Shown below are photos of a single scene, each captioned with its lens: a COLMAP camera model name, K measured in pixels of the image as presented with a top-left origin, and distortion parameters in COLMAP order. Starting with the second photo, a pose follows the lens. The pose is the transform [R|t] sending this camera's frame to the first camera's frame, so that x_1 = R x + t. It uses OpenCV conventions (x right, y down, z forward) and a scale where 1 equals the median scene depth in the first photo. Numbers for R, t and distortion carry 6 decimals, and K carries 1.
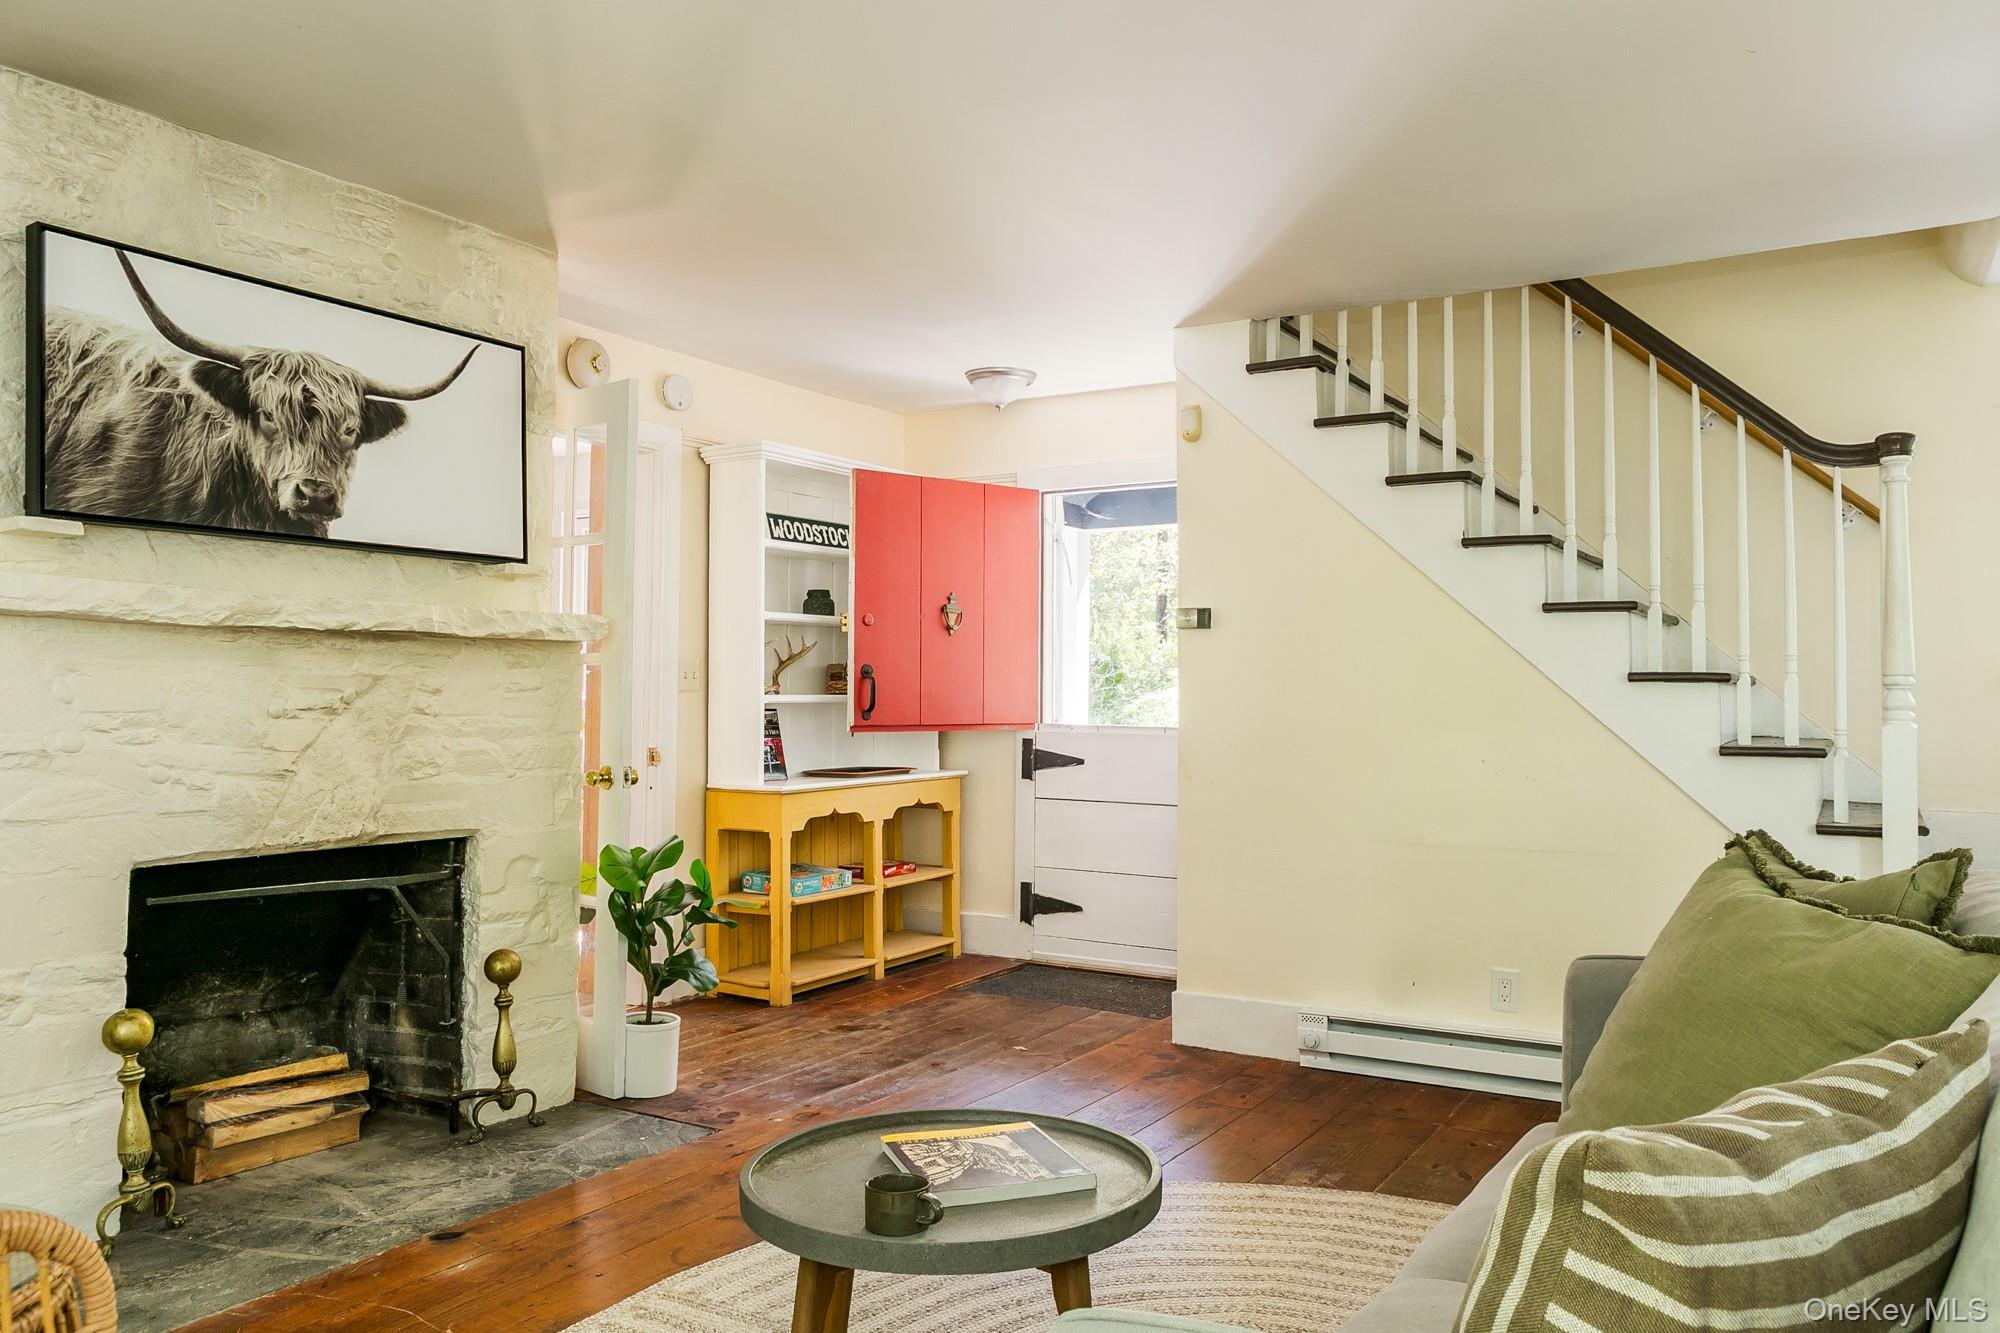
lens RADIAL K [[1385.9, 0, 1031.1], [0, 1385.9, 670.2], [0, 0, 1]] dist [-0.019292, 0.040953]
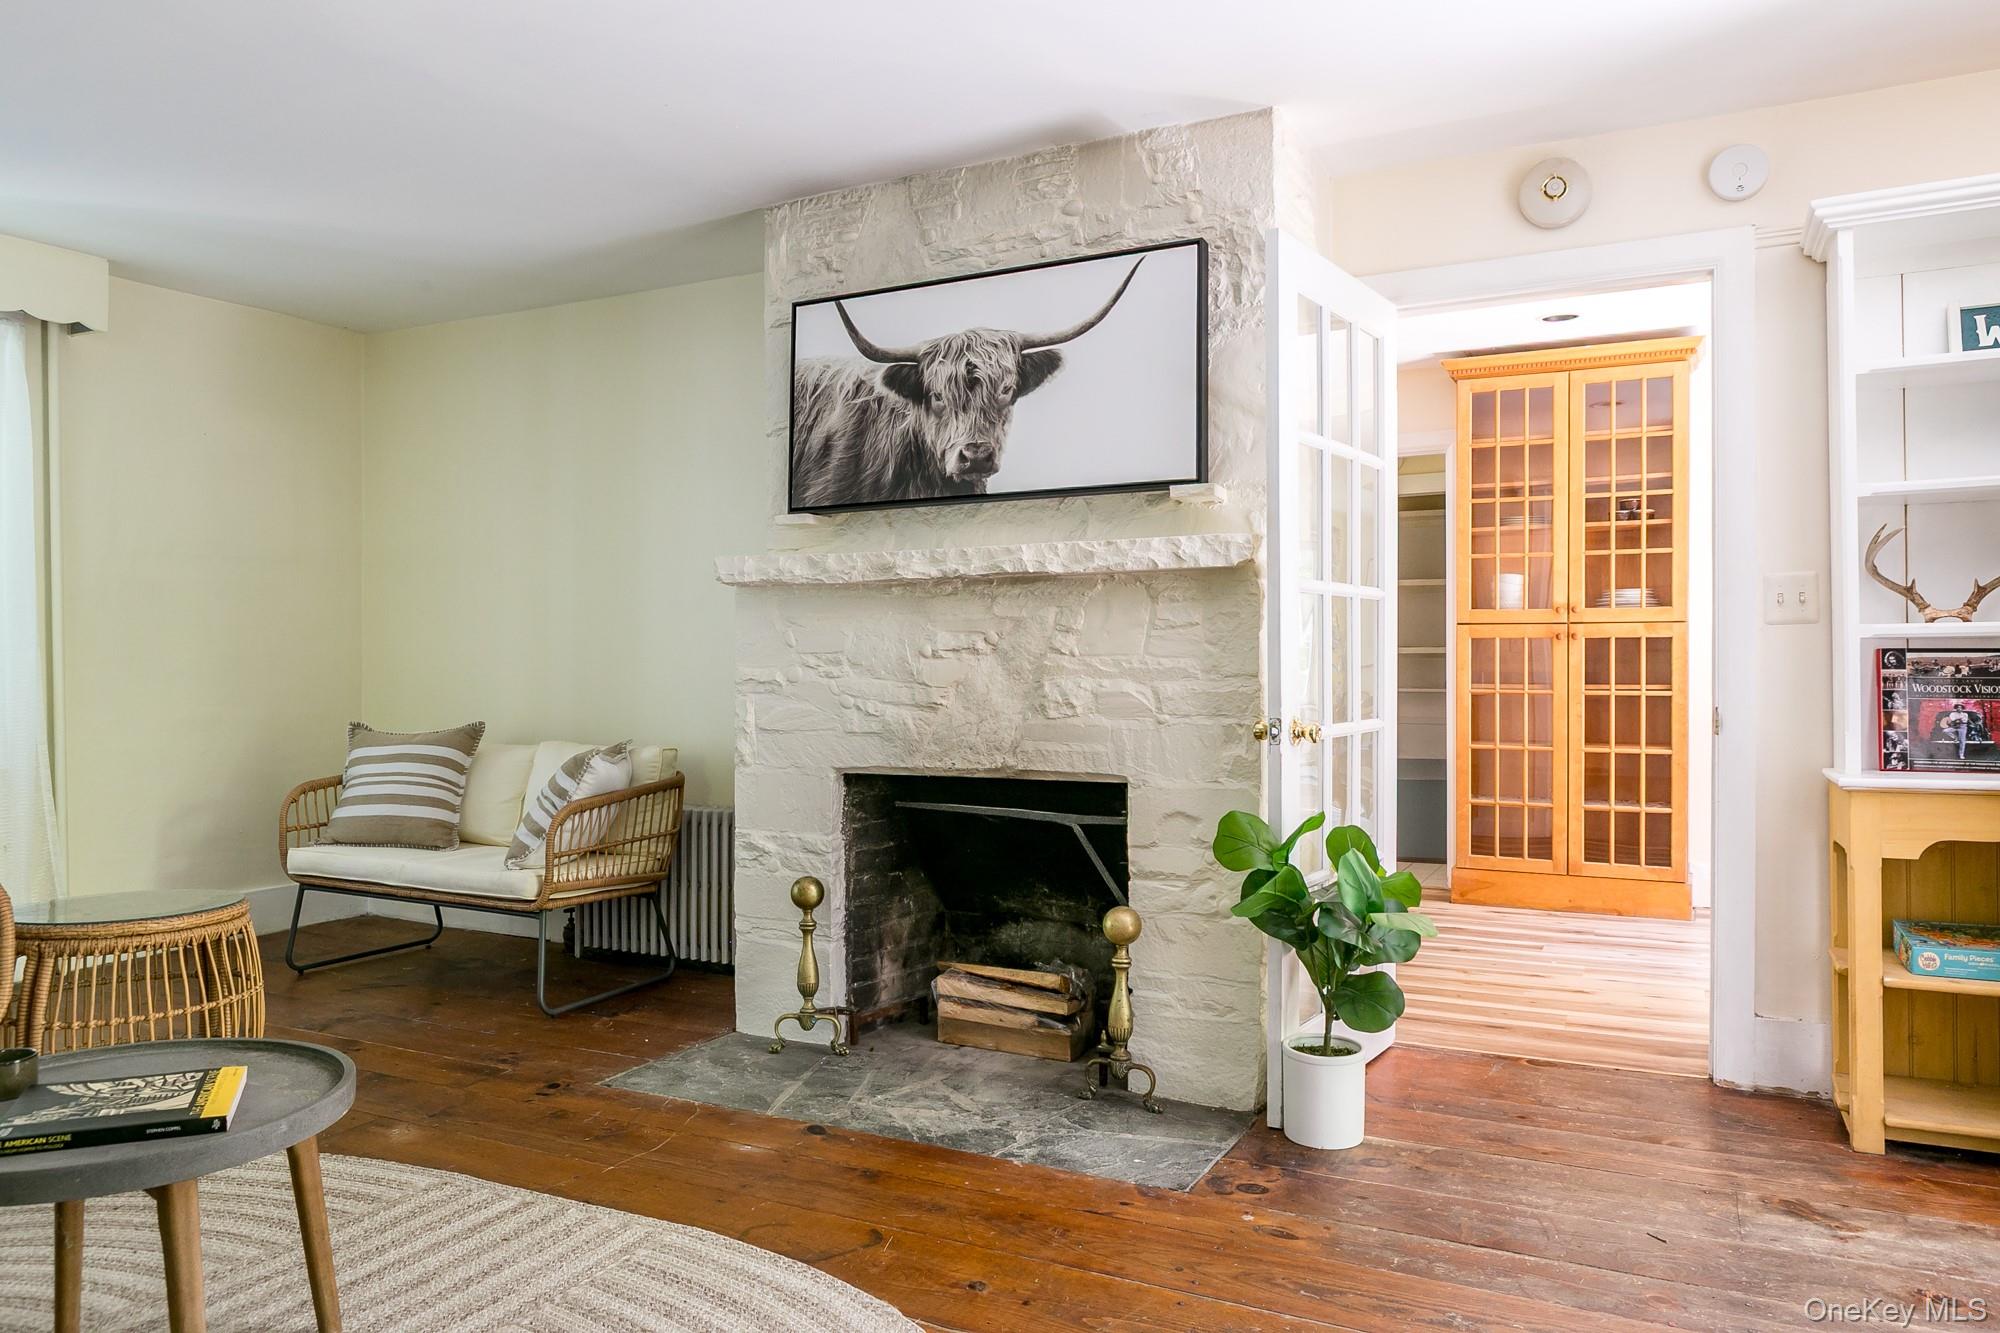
lens RADIAL K [[1385.9, 0, 1031.1], [0, 1385.9, 670.2], [0, 0, 1]] dist [-0.019292, 0.040953]
pose [[0.078199, -0.000673, -0.996938, 0.599277], [0.028341, 0.999597, 0.001548, 0.044438], [0.996535, -0.028375, 0.078186, 0.968380]]
